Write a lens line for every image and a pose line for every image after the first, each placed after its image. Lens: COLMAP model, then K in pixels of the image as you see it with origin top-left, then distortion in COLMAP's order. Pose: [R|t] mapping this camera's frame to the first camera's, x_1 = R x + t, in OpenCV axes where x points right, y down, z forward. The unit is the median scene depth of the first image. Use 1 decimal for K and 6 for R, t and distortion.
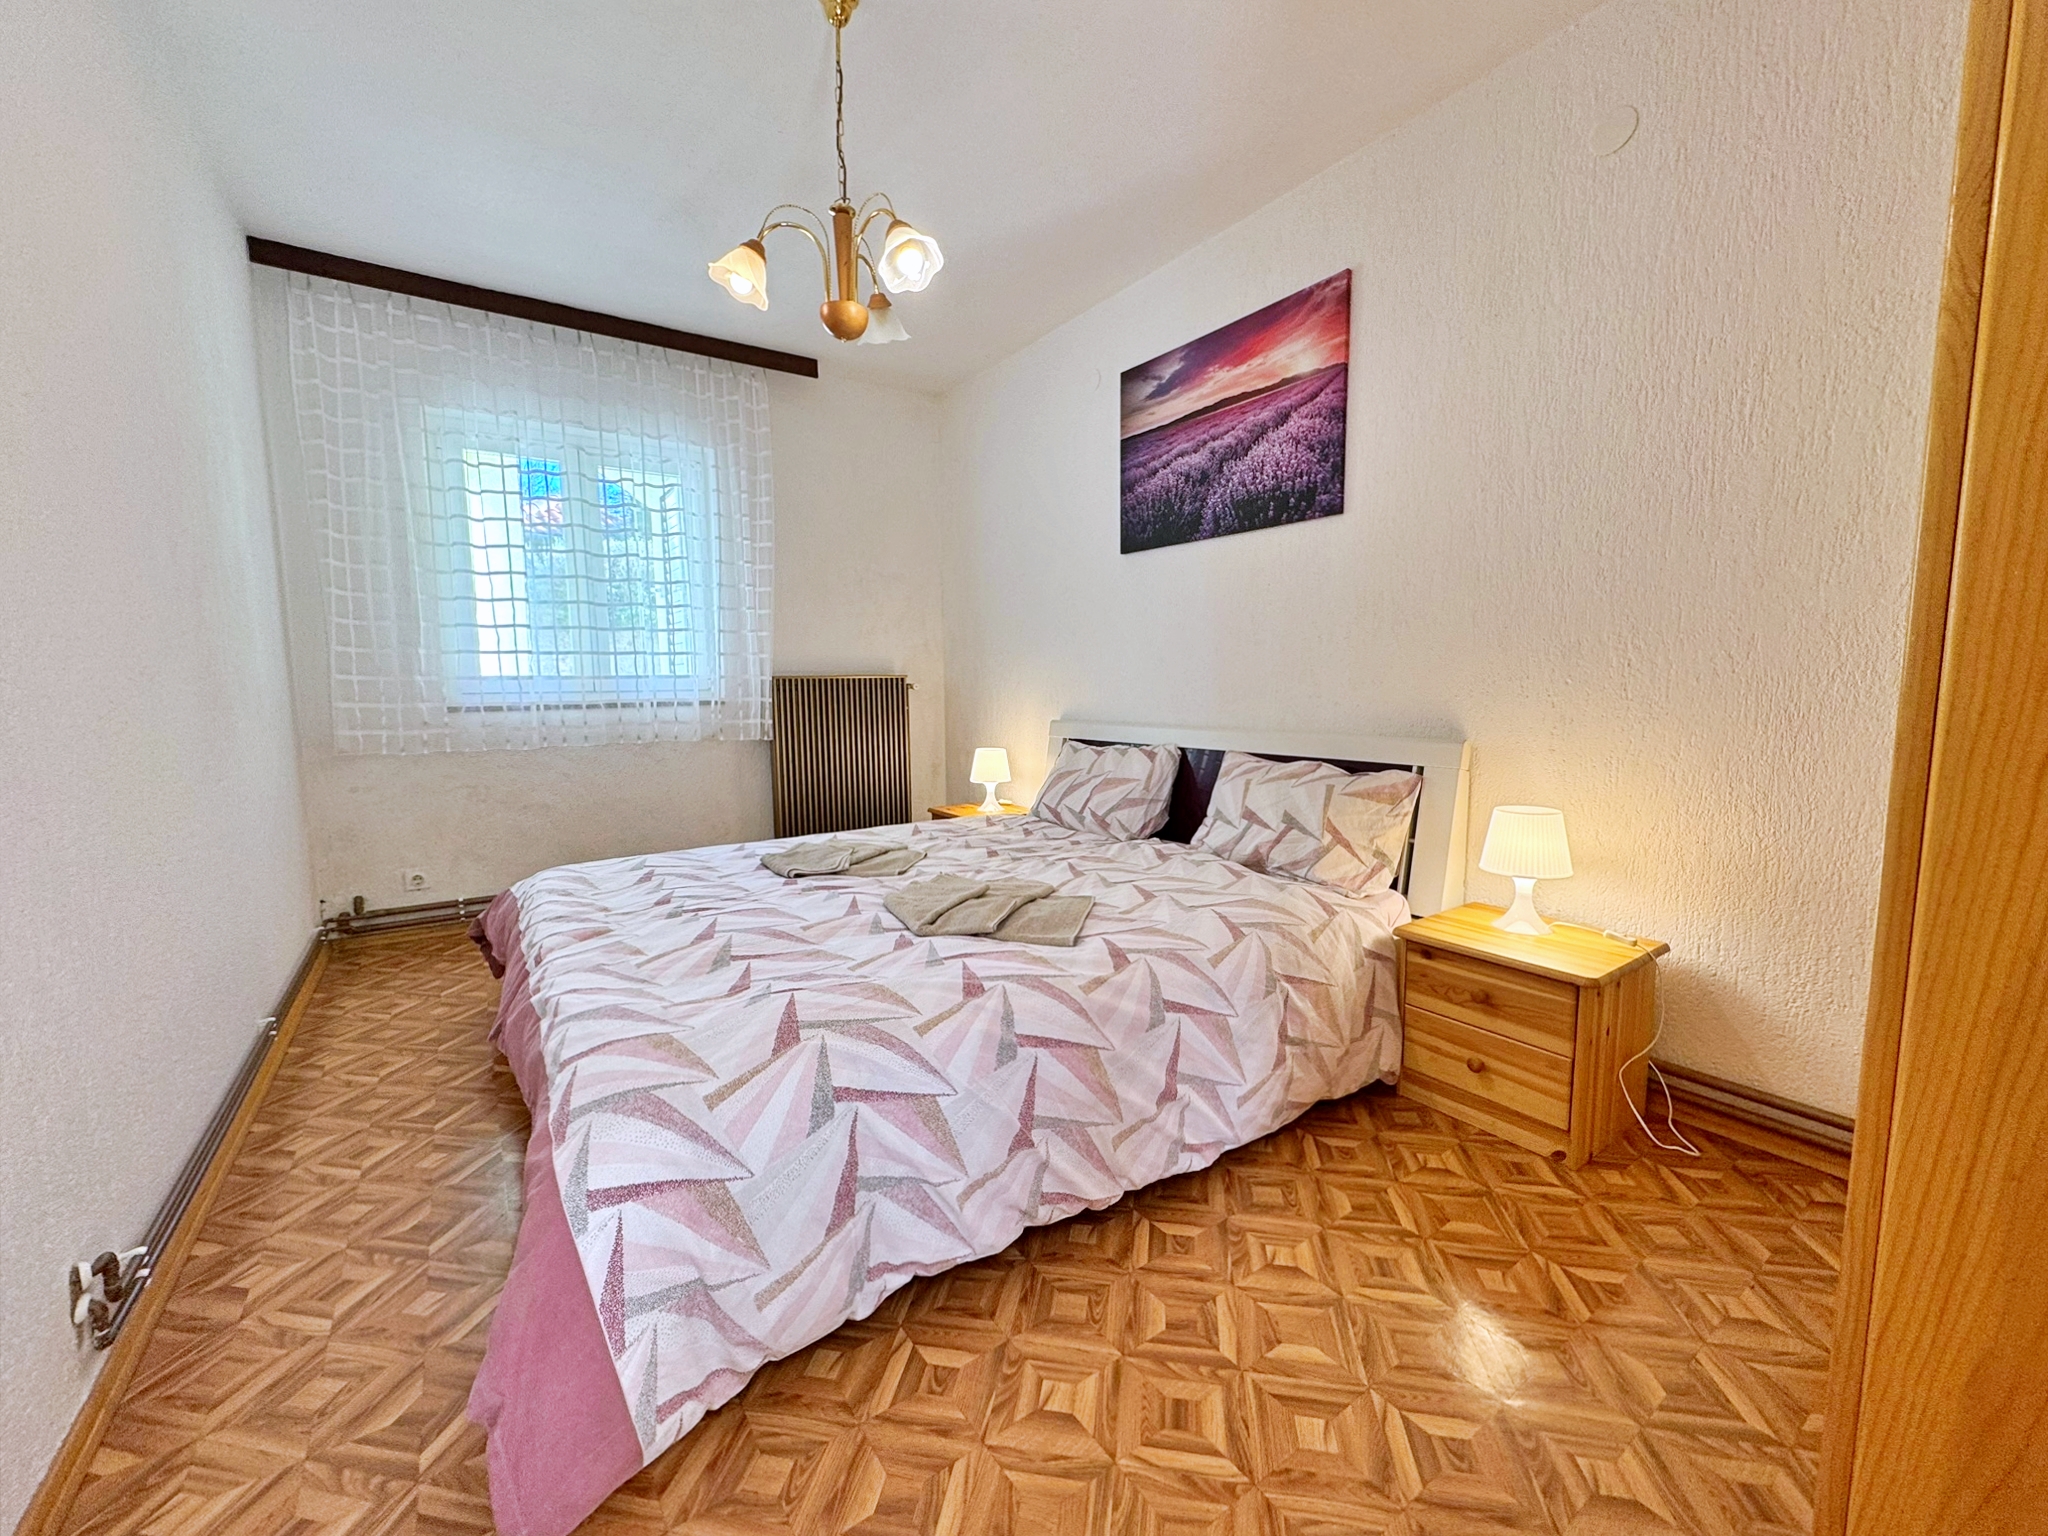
lens RADIAL K [[823.5, 0, 1018.5], [0, 823.5, 759.2], [0, 0, 1]] dist [-0.003618, 0.000719]
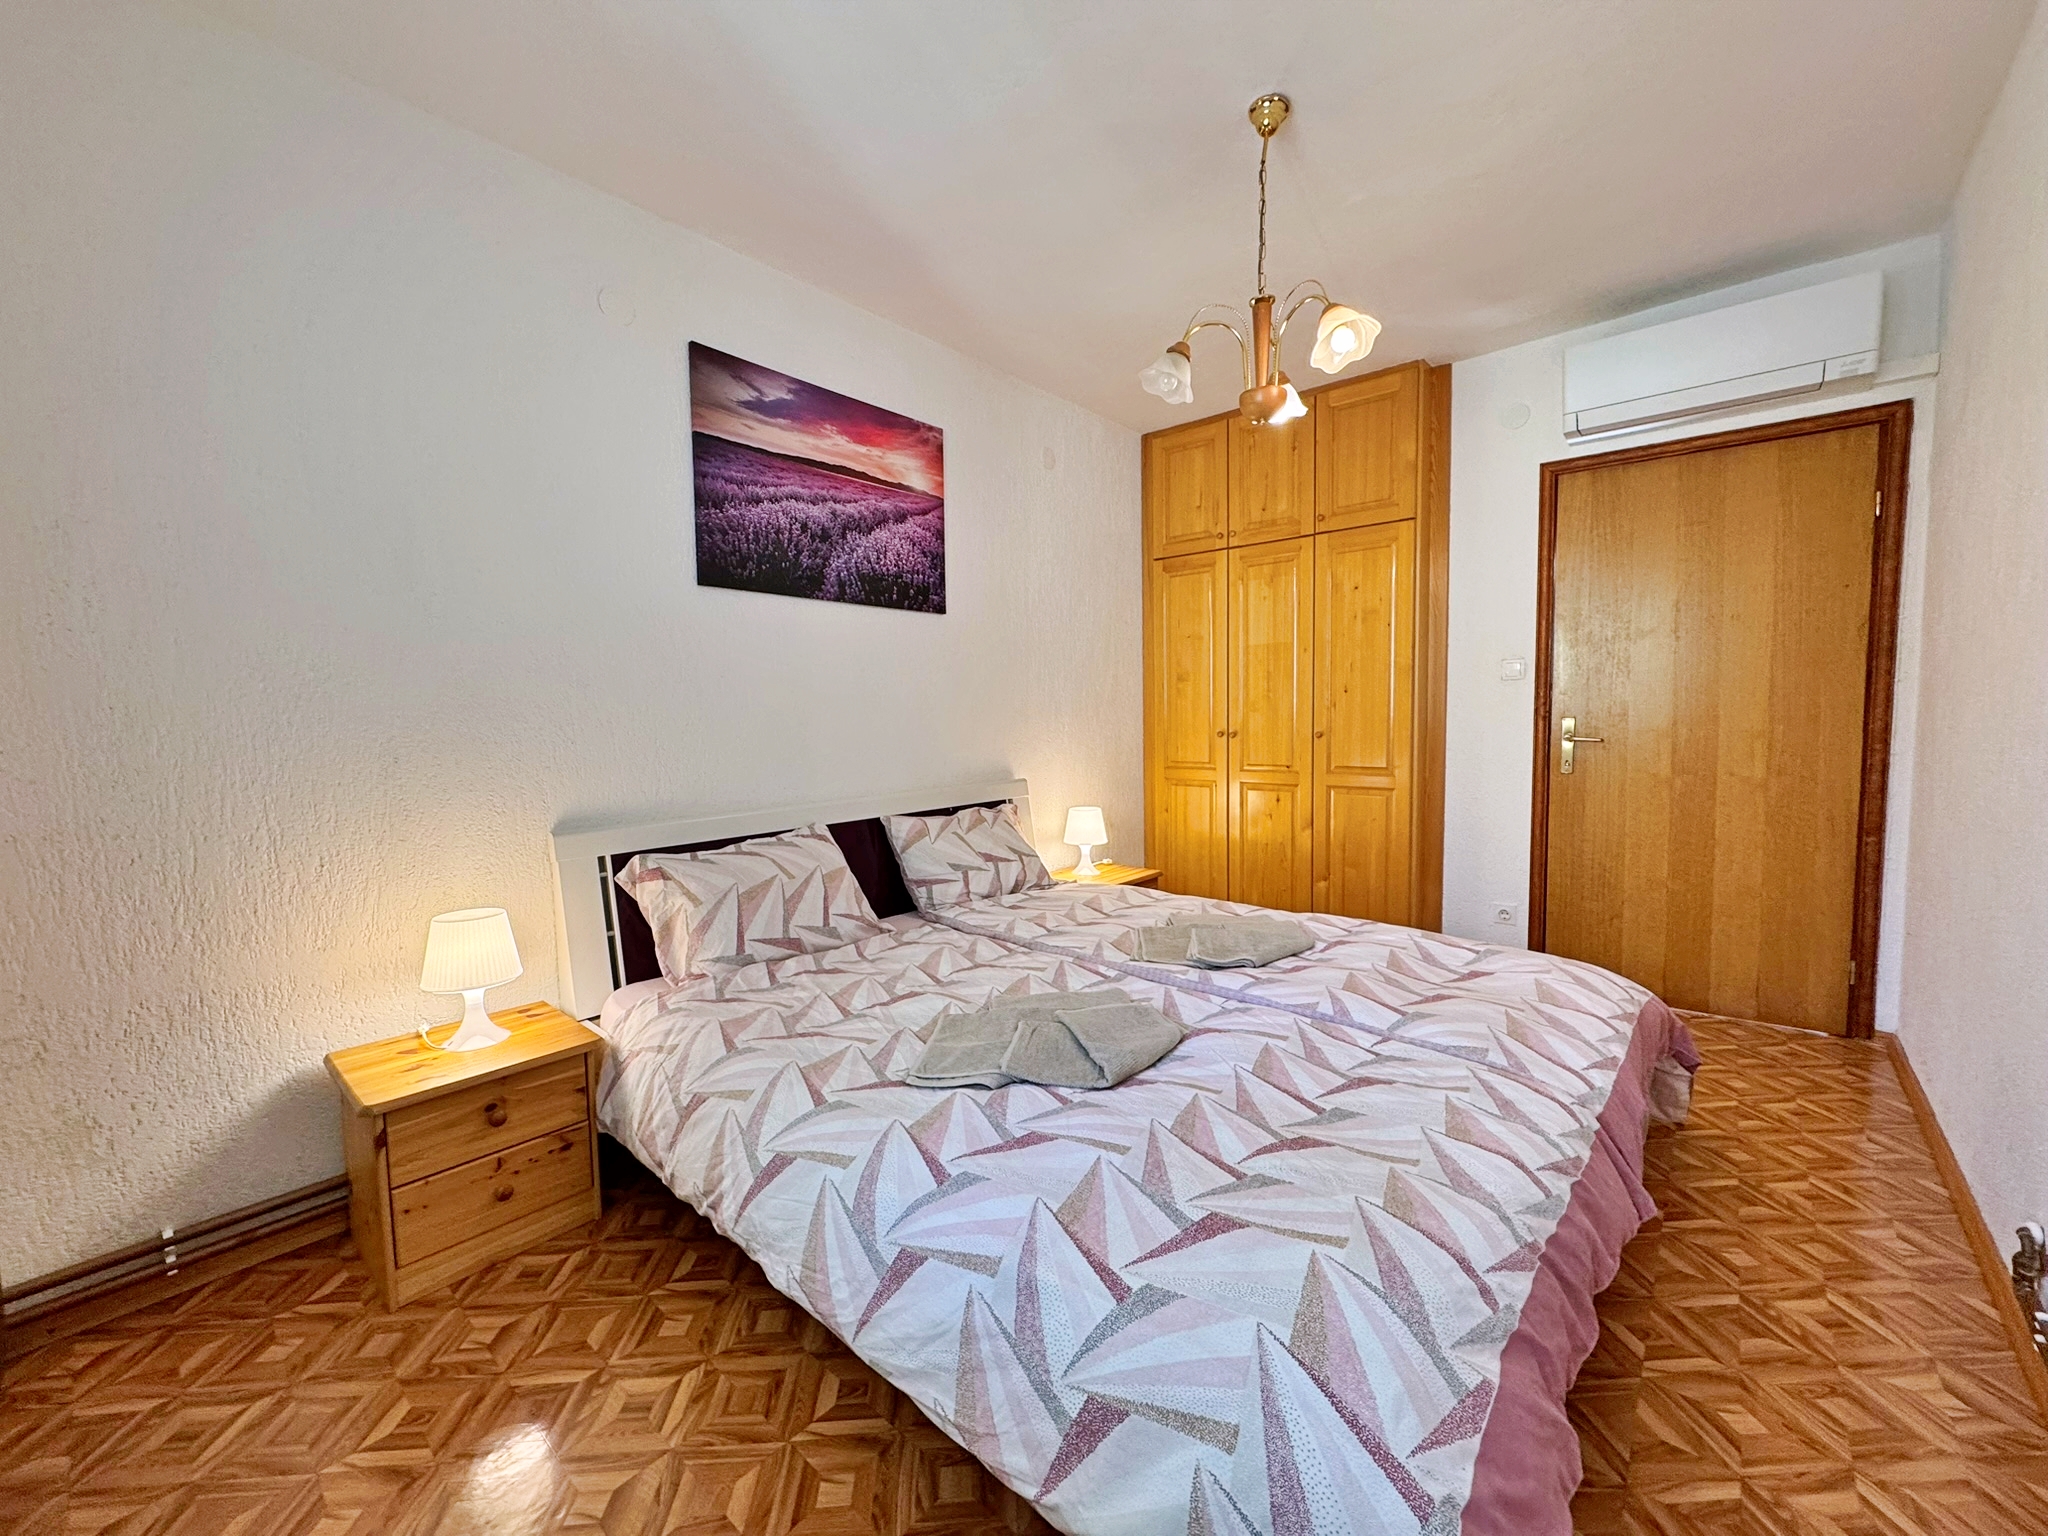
lens RADIAL K [[823.5, 0, 1019.7], [0, 823.5, 782.7], [0, 0, 1]] dist [-0.003618, 0.000719]
pose [[-0.251290, -0.041733, 0.967012, -0.706317], [0.135289, 0.987748, 0.077785, -0.100489], [-0.958410, 0.150373, -0.242565, 0.995378]]
